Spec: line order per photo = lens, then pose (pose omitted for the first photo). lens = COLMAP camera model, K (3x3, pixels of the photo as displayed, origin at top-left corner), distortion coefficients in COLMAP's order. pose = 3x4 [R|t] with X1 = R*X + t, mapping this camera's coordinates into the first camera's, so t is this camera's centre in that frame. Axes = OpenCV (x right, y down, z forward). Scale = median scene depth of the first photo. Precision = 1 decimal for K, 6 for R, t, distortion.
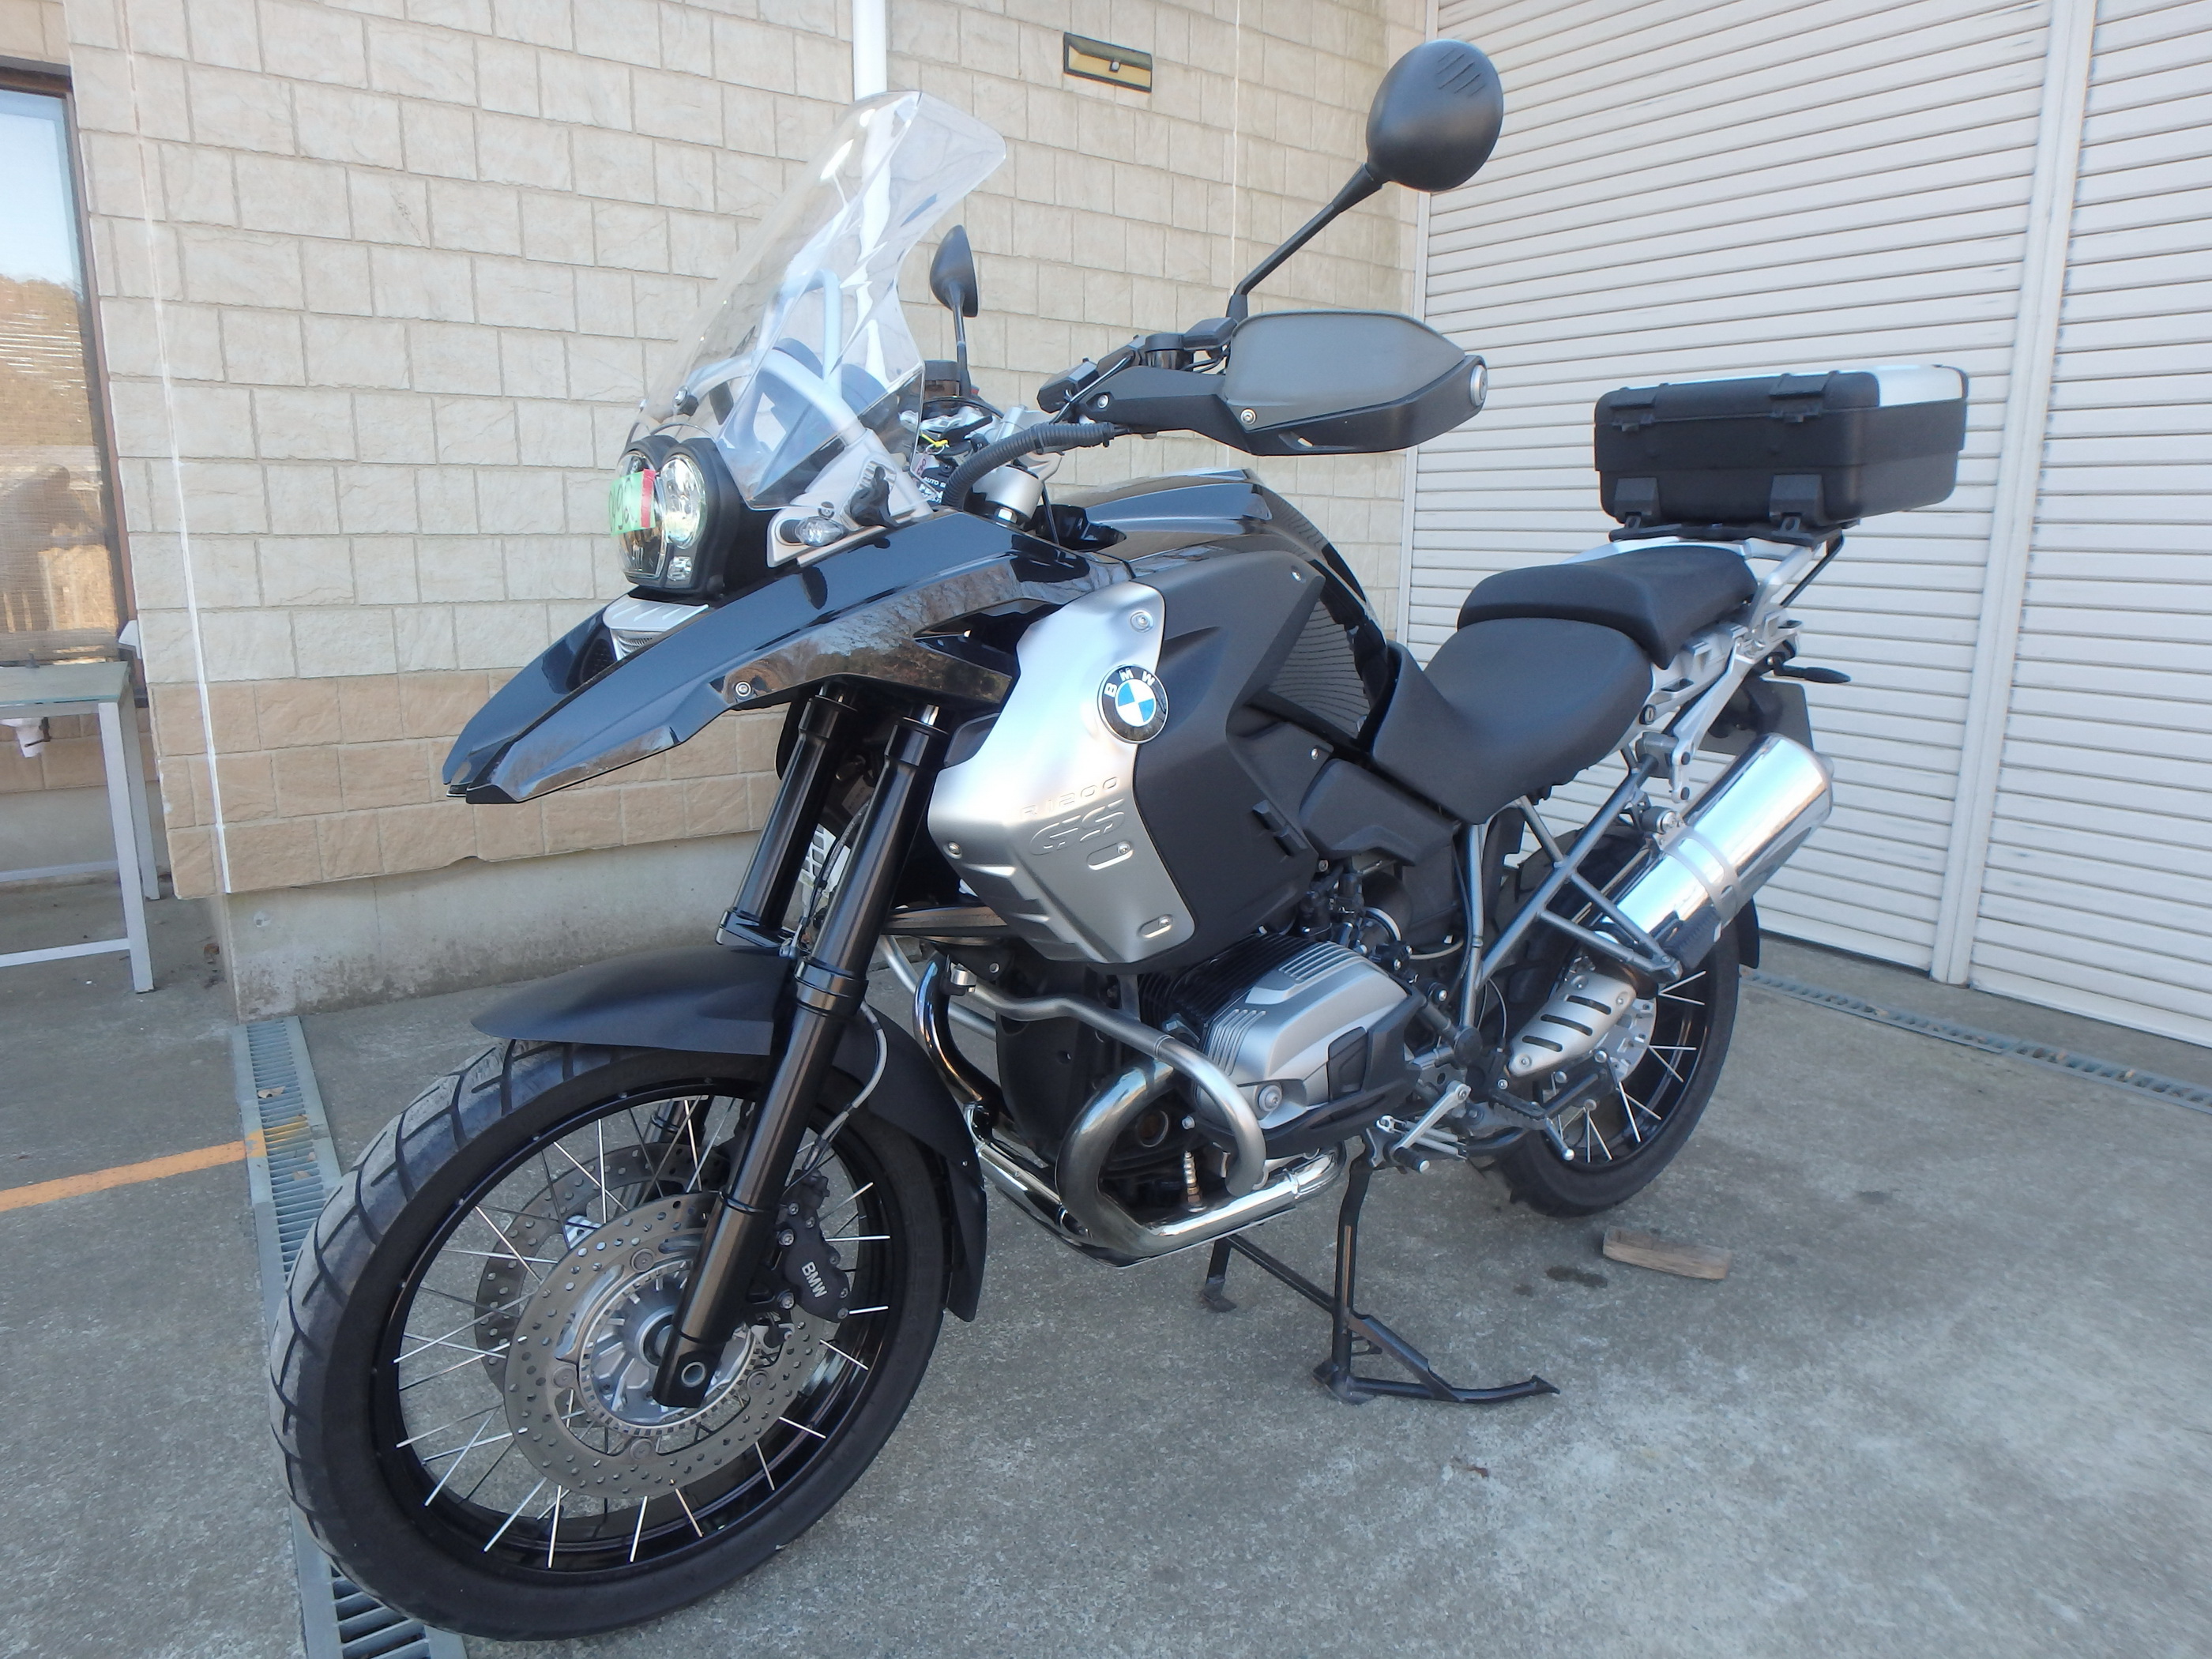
lens RADIAL K [[1363.3, 0, 1065.3], [0, 1363.3, 813.9], [0, 0, 1]] dist [-0.046707, 0.017882]
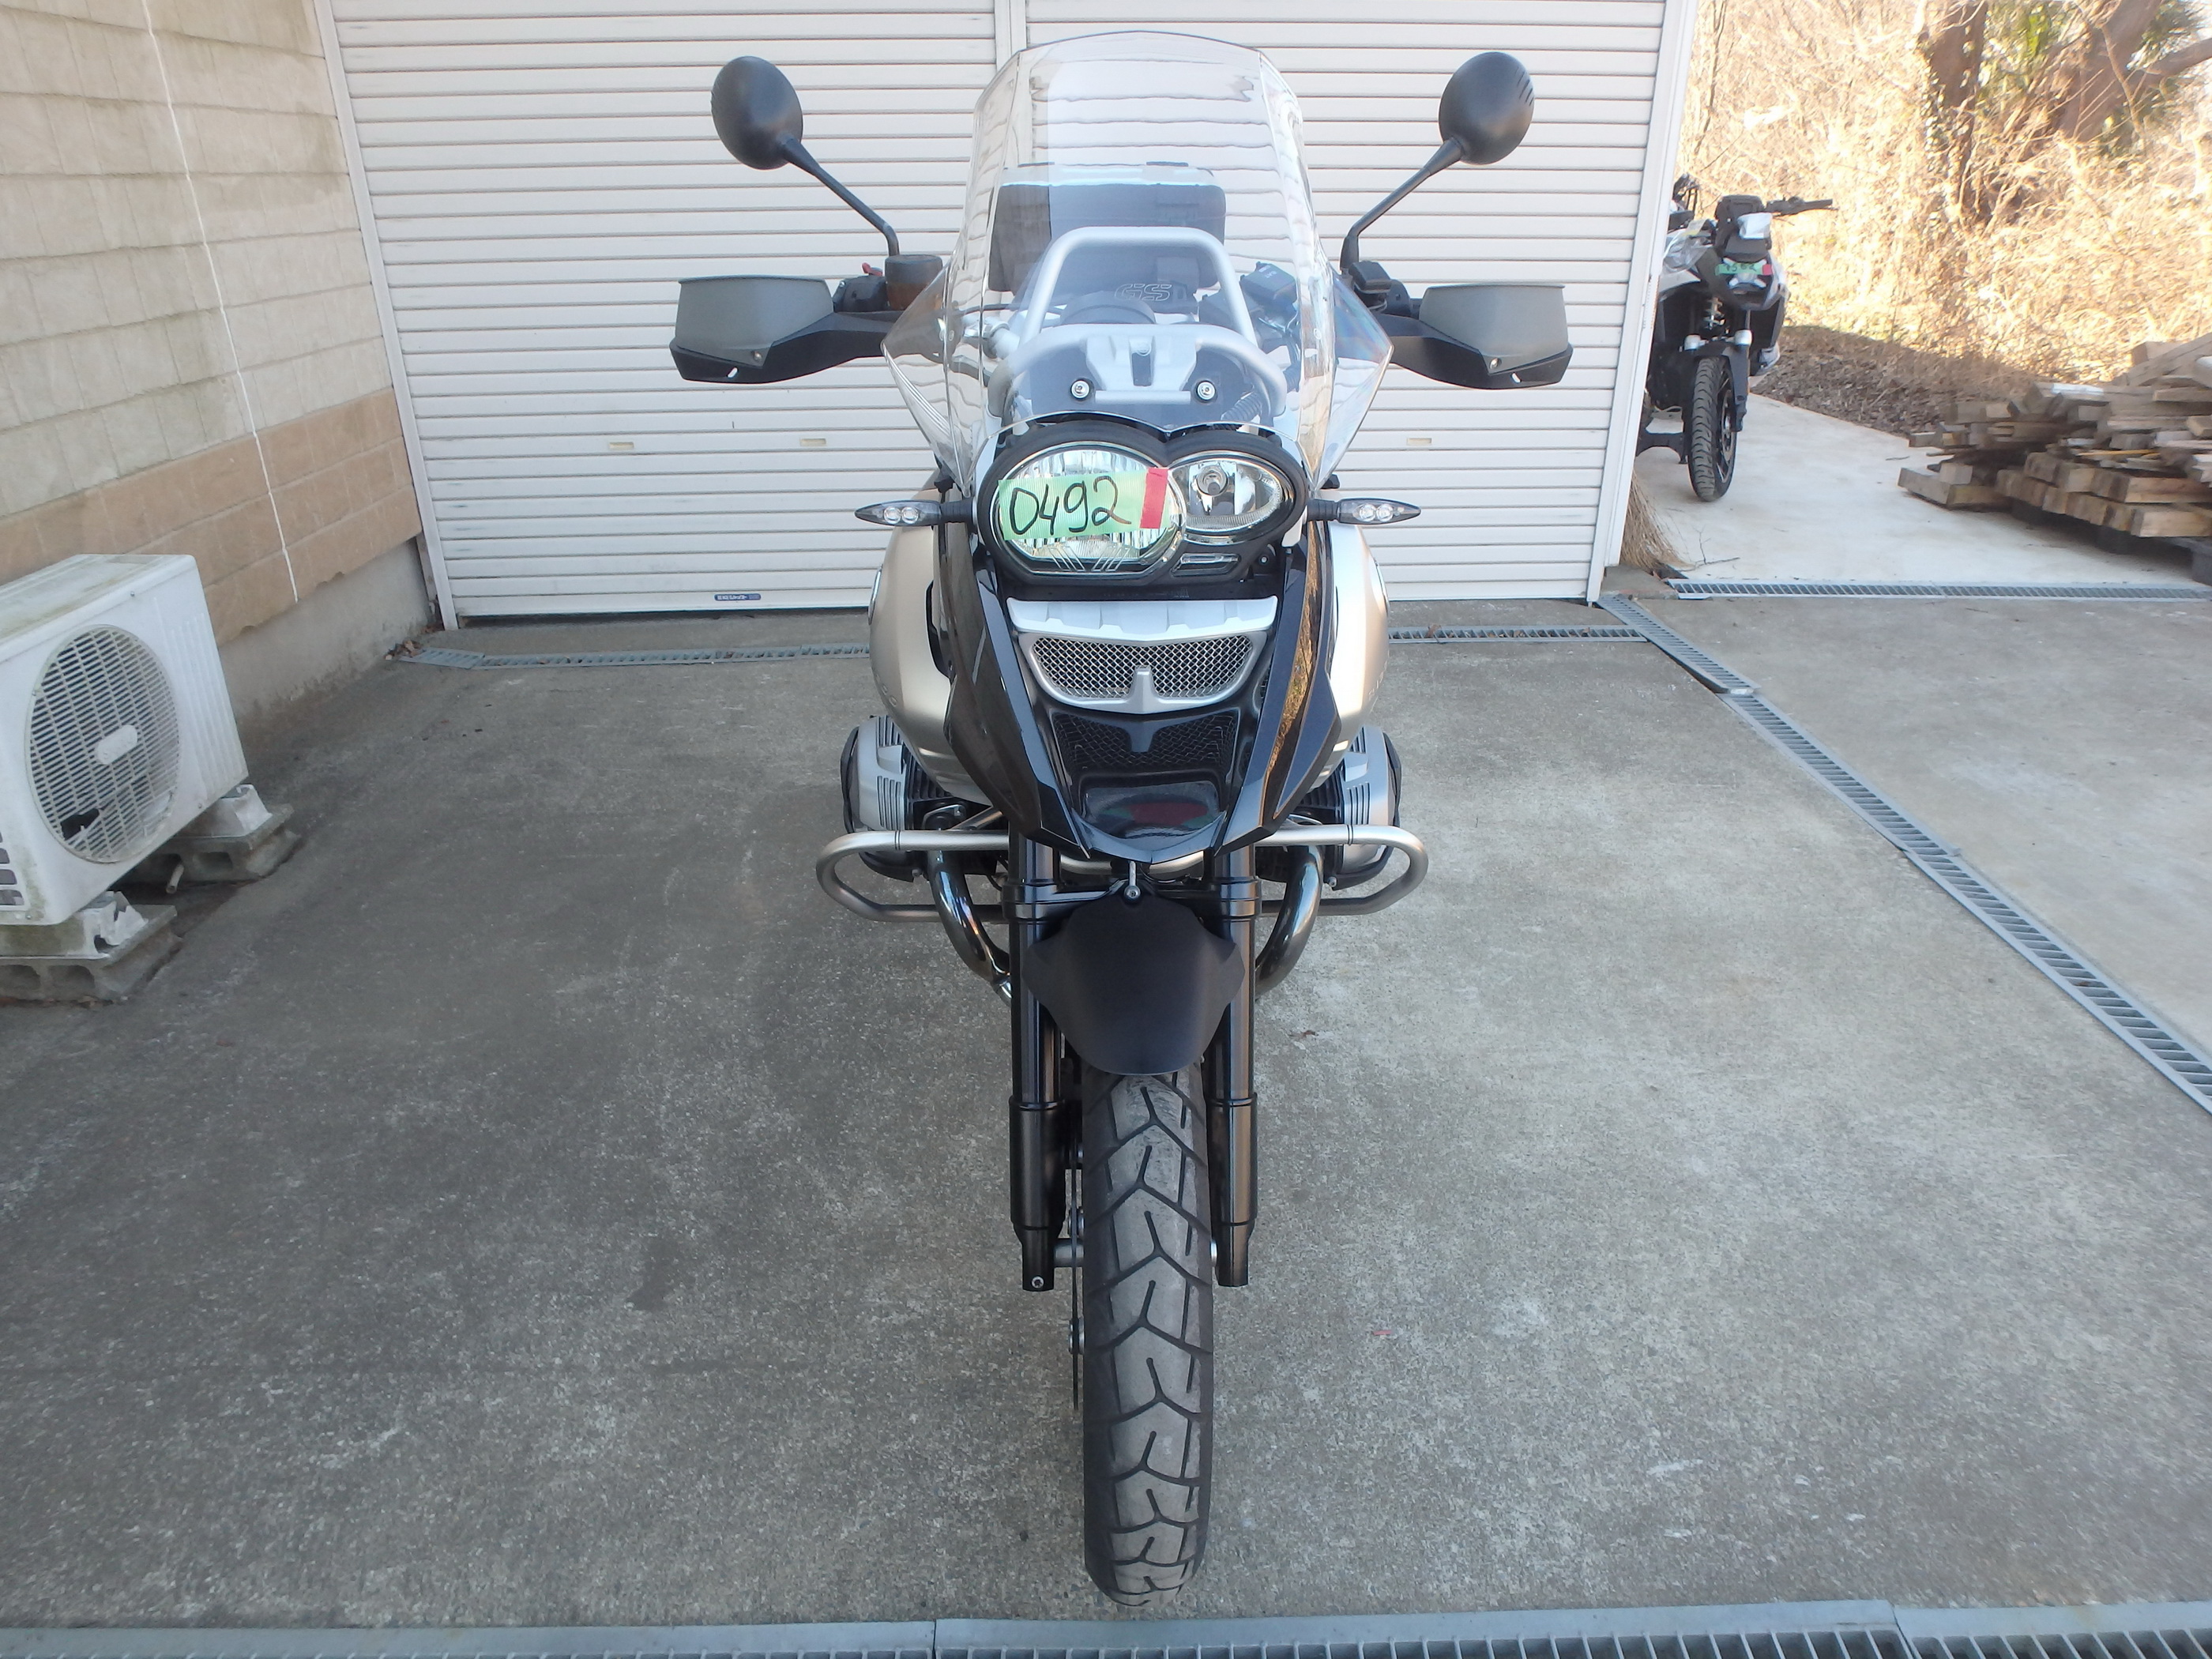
lens RADIAL K [[1392.6, 0, 1111.8], [0, 1392.6, 798.8], [0, 0, 1]] dist [-0.078602, 0.000507]
pose [[0.536672, -0.366629, 0.759978, -0.473850], [0.177692, 0.929579, 0.322967, -0.147888], [-0.824869, -0.038285, 0.564027, 0.193379]]
